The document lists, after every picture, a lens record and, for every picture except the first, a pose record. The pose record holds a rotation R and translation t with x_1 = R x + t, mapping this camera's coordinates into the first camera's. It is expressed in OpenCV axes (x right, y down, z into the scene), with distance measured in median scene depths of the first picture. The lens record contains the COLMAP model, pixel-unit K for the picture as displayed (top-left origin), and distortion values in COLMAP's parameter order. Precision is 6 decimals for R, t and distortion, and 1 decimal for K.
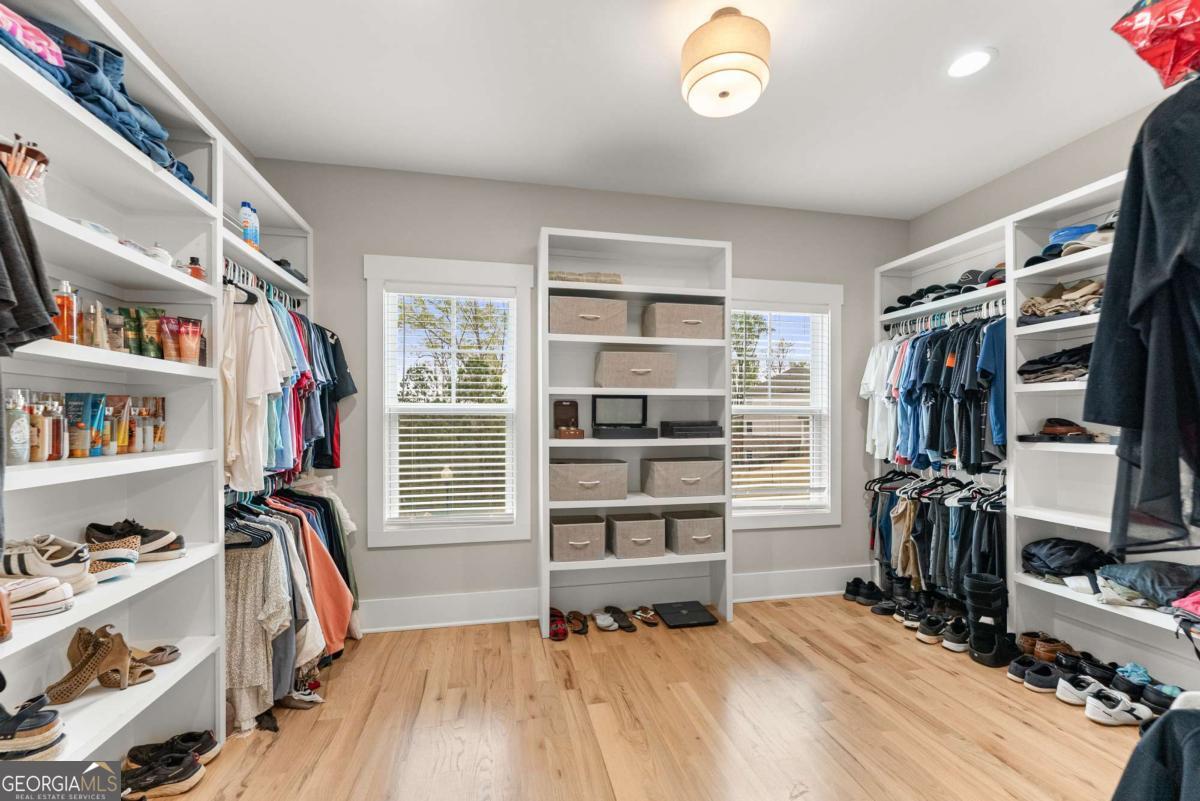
lens RADIAL K [[493.2, 0, 600.4], [0, 493.2, 409.4], [0, 0, 1]] dist [-0.004070, 0.000751]
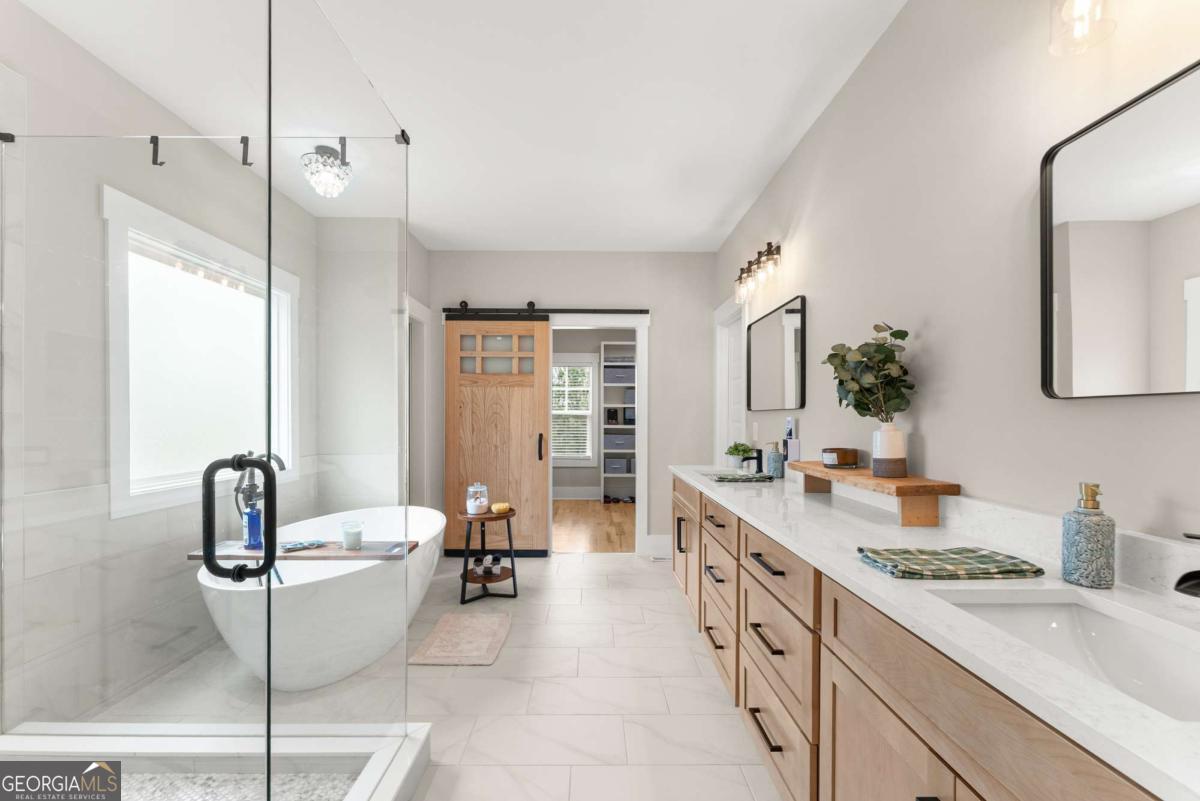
lens RADIAL K [[493.2, 0, 596.3], [0, 493.2, 406.1], [0, 0, 1]] dist [-0.004070, 0.000751]
pose [[0.981748, 0.005837, -0.190095, 0.330075], [-0.005324, 0.999981, 0.003208, -0.042214], [0.190111, -0.002137, 0.981760, -1.453429]]
